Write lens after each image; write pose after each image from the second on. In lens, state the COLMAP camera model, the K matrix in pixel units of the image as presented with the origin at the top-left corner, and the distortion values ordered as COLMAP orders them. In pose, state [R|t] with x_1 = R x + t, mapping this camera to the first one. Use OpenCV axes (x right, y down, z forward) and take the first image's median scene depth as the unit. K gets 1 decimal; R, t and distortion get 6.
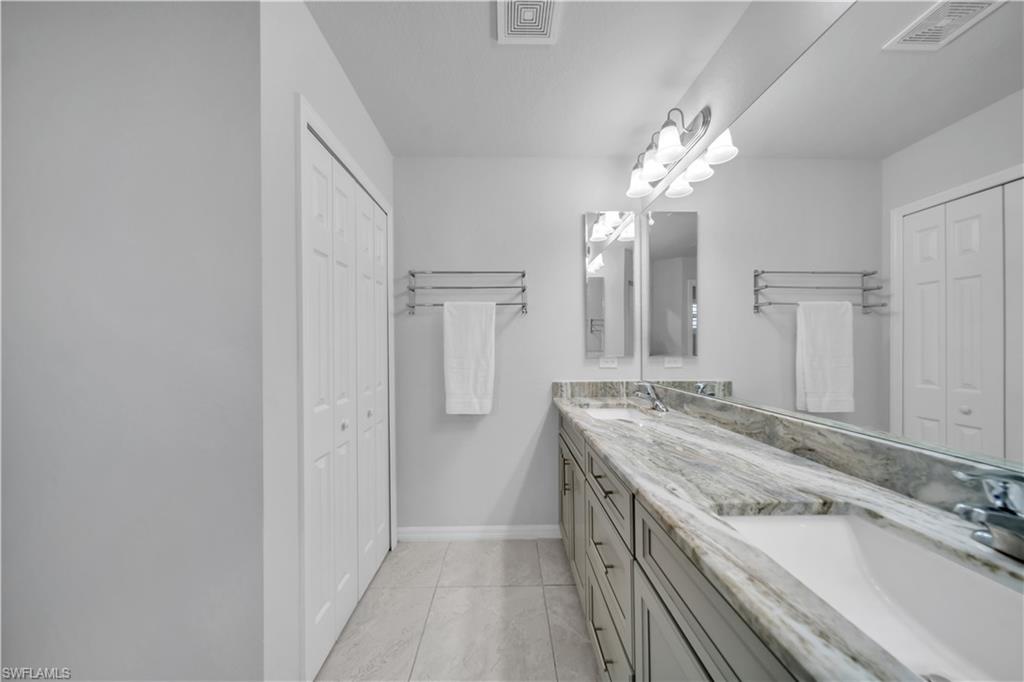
lens RADIAL K [[354.1, 0, 514.4], [0, 354.1, 346.2], [0, 0, 1]] dist [0.002205, -0.001324]
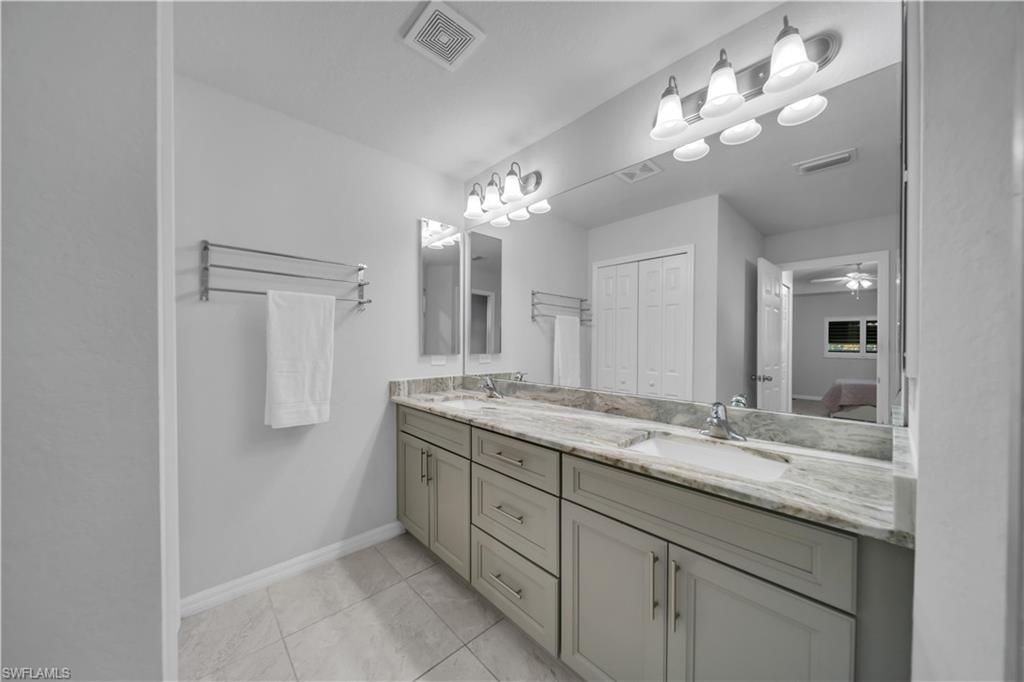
lens RADIAL K [[354.1, 0, 510.4], [0, 354.1, 345.4], [0, 0, 1]] dist [0.002205, -0.001324]
pose [[0.742718, 0.001649, 0.669602, -0.343759], [-0.009074, 0.999930, 0.007602, -0.011305], [-0.669543, -0.011722, 0.742681, 0.037884]]
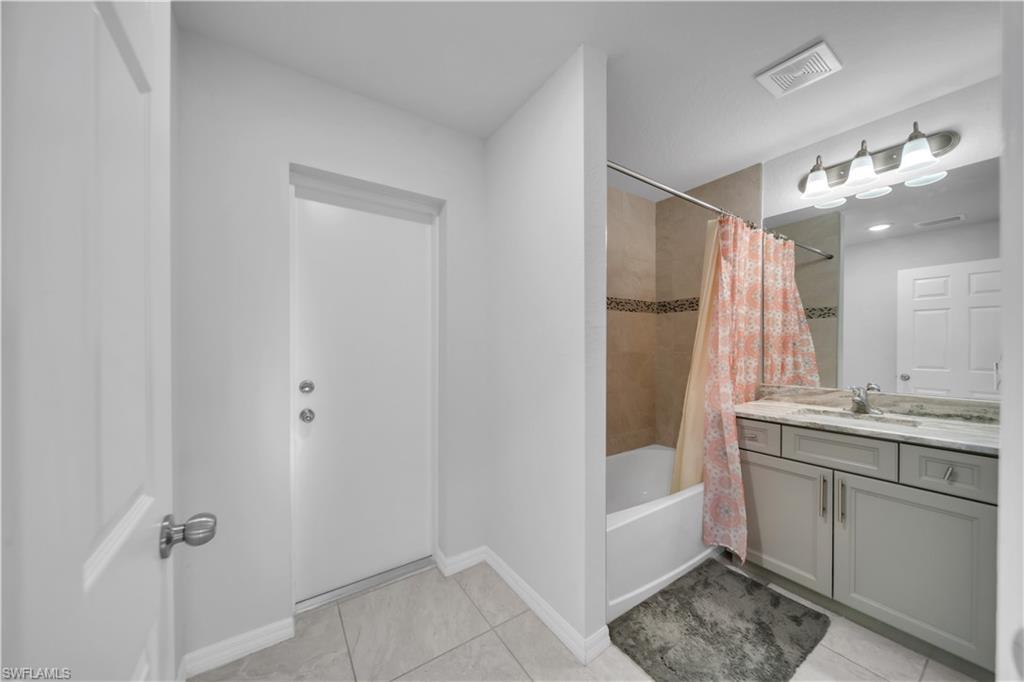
lens RADIAL K [[354.1, 0, 509.6], [0, 354.1, 347.4], [0, 0, 1]] dist [0.002205, -0.001324]
pose [[0.848840, 0.003127, 0.528641, -0.774392], [-0.005181, 0.999984, 0.002405, -0.006954], [-0.528625, -0.004780, 0.848842, -0.019791]]
